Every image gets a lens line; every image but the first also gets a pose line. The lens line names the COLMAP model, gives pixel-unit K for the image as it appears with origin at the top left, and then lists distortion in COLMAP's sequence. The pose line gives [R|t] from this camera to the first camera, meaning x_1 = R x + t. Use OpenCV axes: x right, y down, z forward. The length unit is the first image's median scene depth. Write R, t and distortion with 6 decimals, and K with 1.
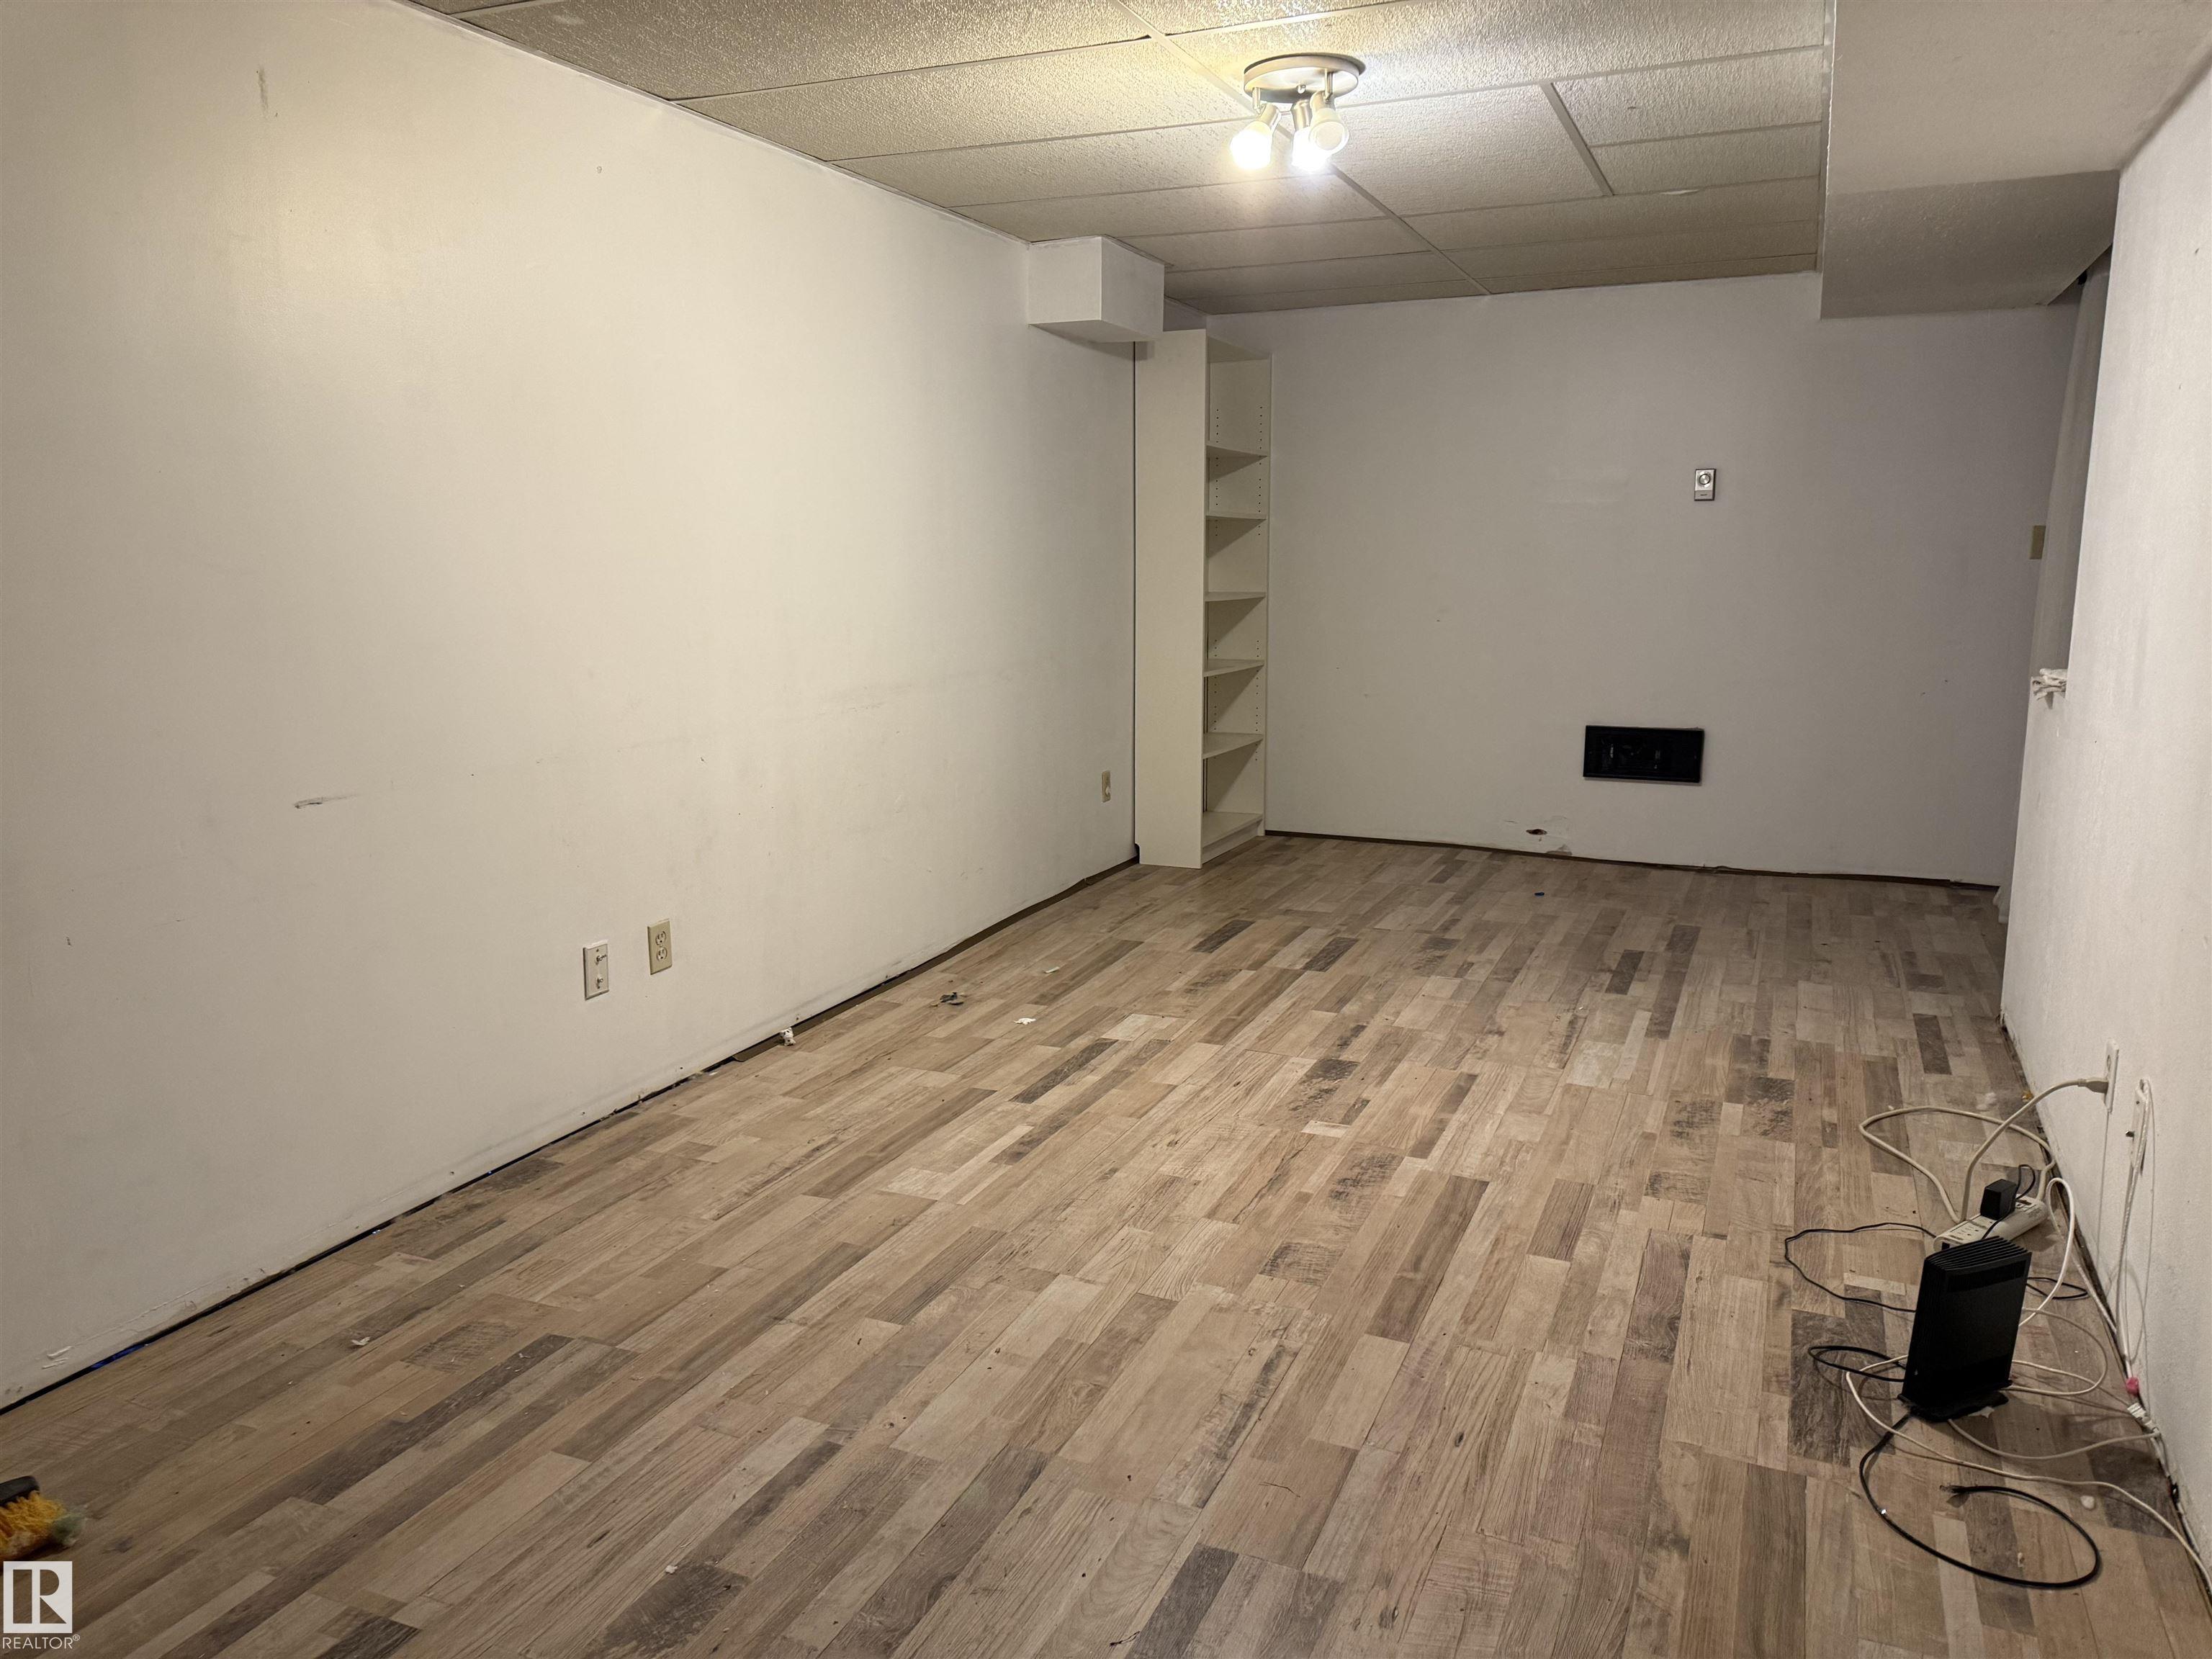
lens RADIAL K [[1559.3, 0, 1107.2], [0, 1559.3, 828.4], [0, 0, 1]] dist [0.047136, -0.001826]
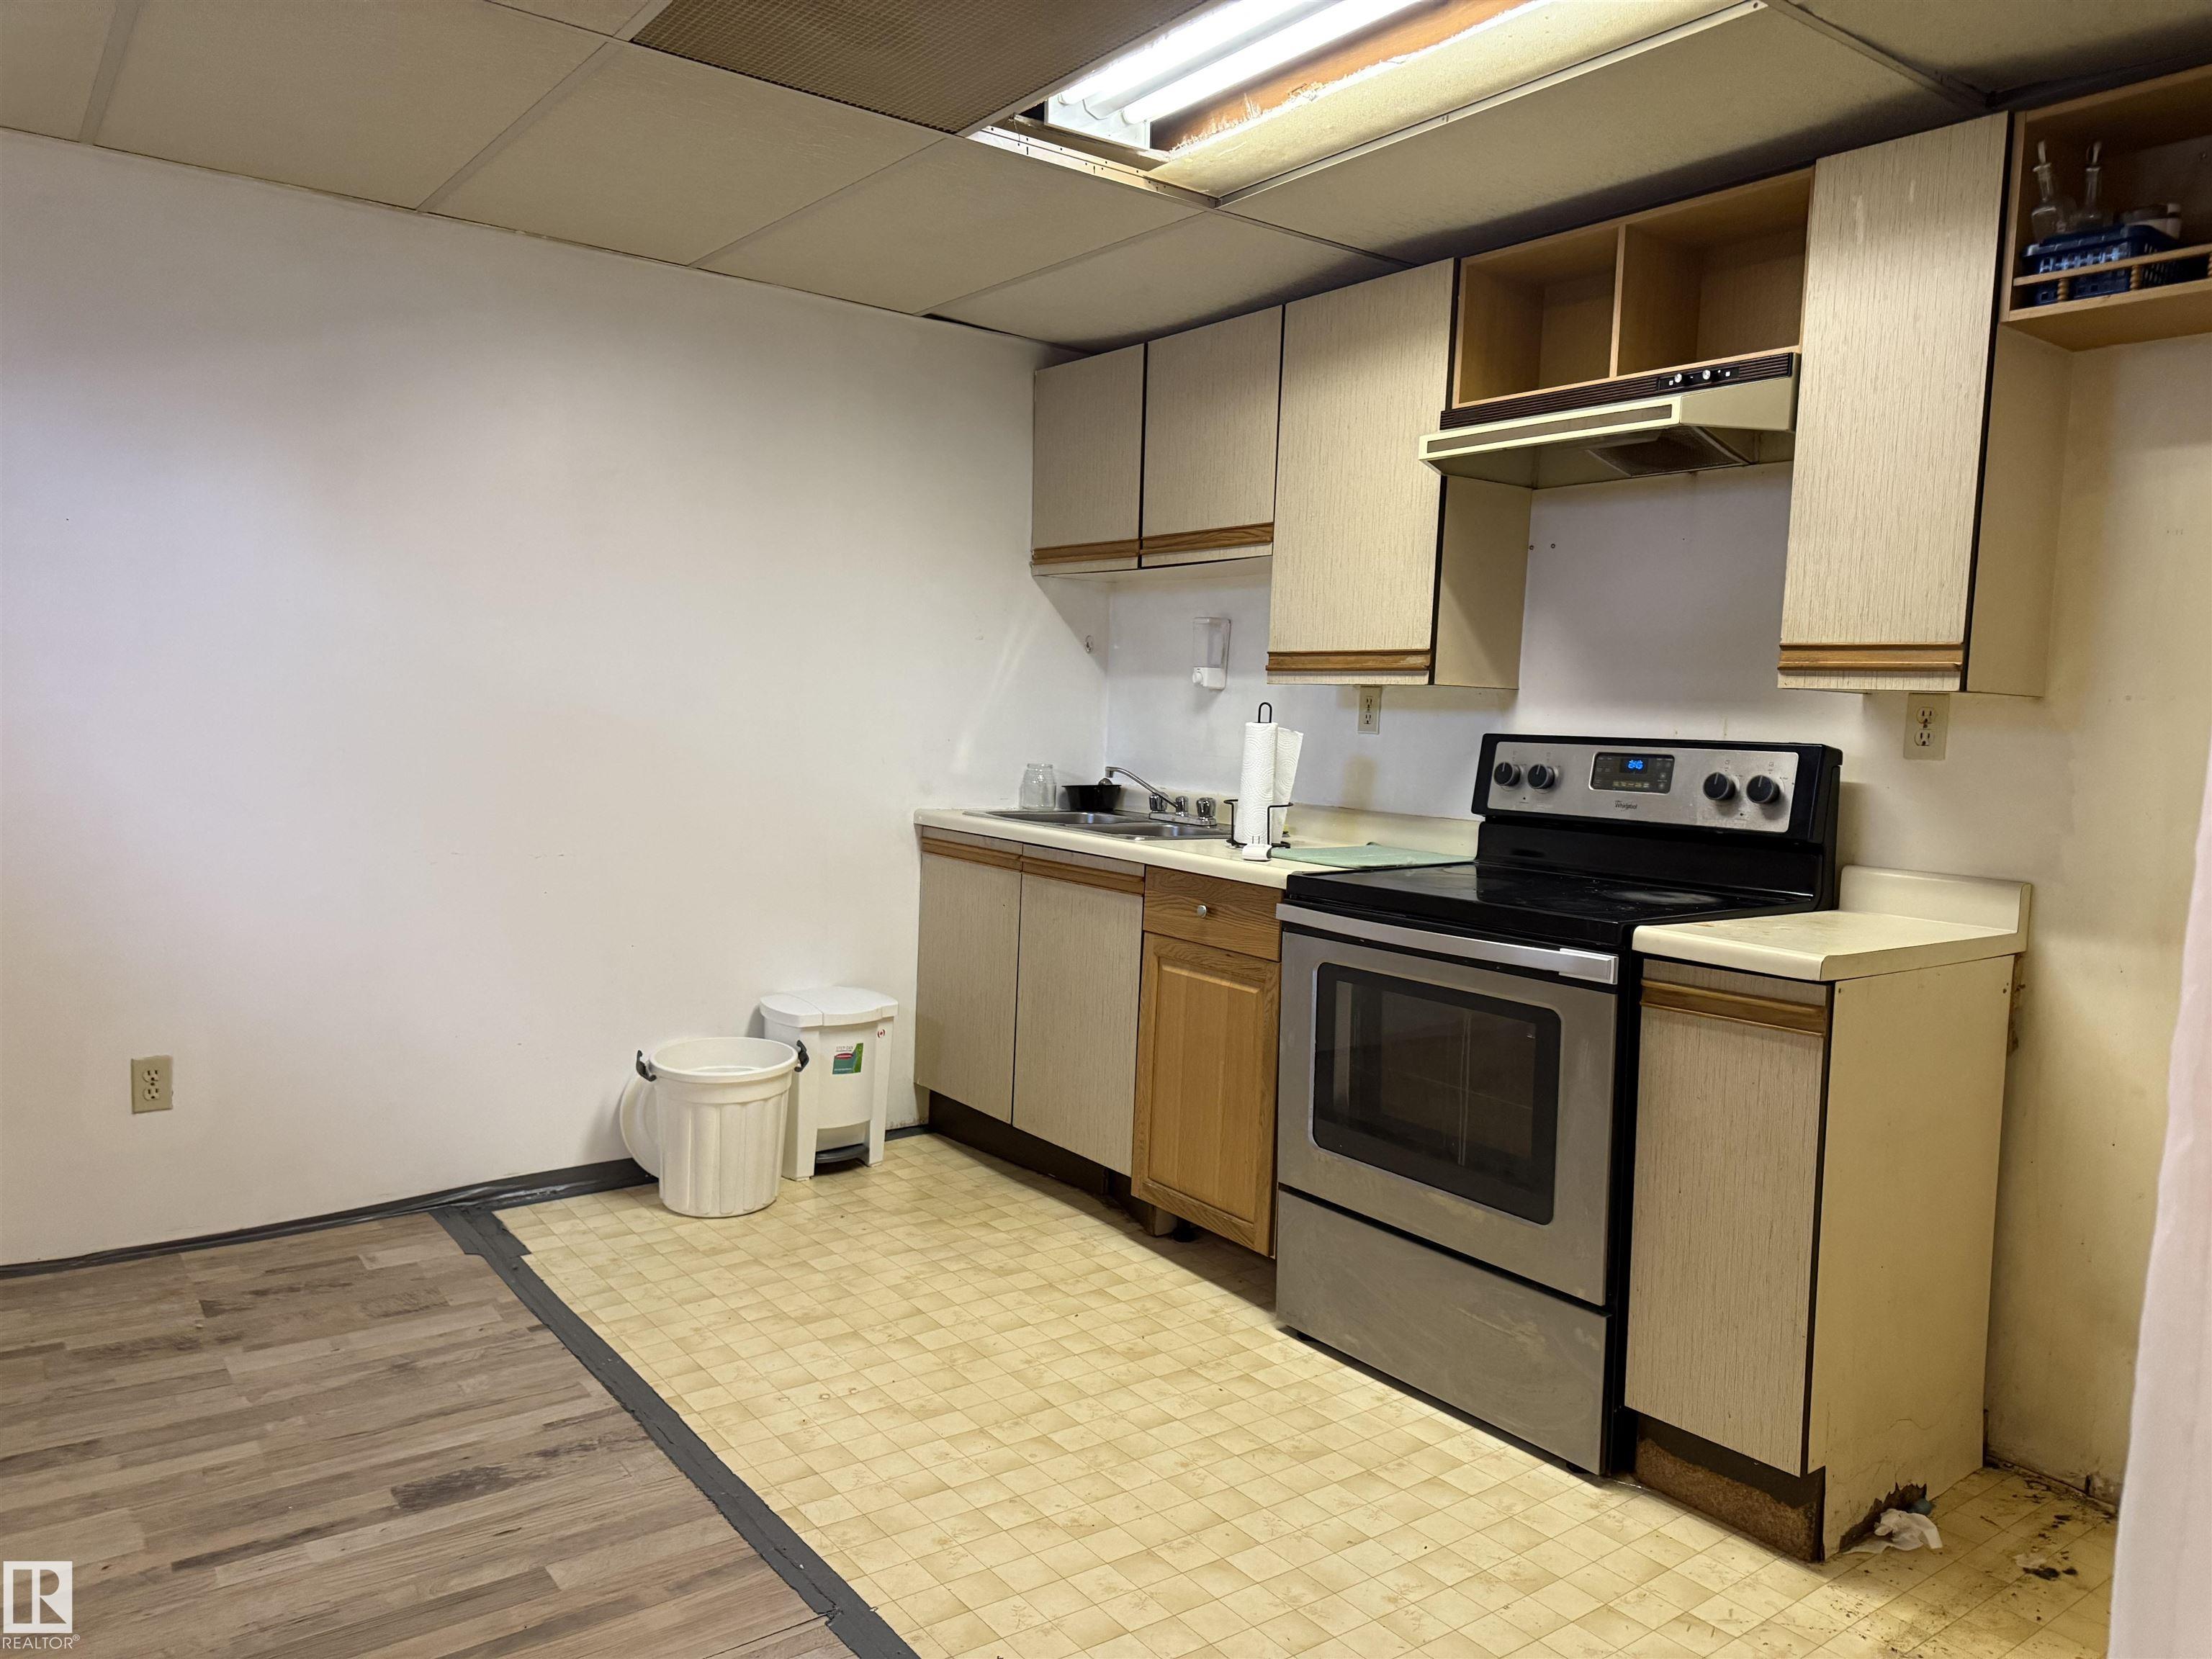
lens RADIAL K [[1559.3, 0, 1105.7], [0, 1559.3, 828.2], [0, 0, 1]] dist [0.047136, -0.001826]
pose [[-0.868460, -0.055784, 0.492611, -0.368788], [0.067784, 0.970956, 0.229454, -0.221378], [-0.491103, 0.232663, -0.839455, 1.337929]]
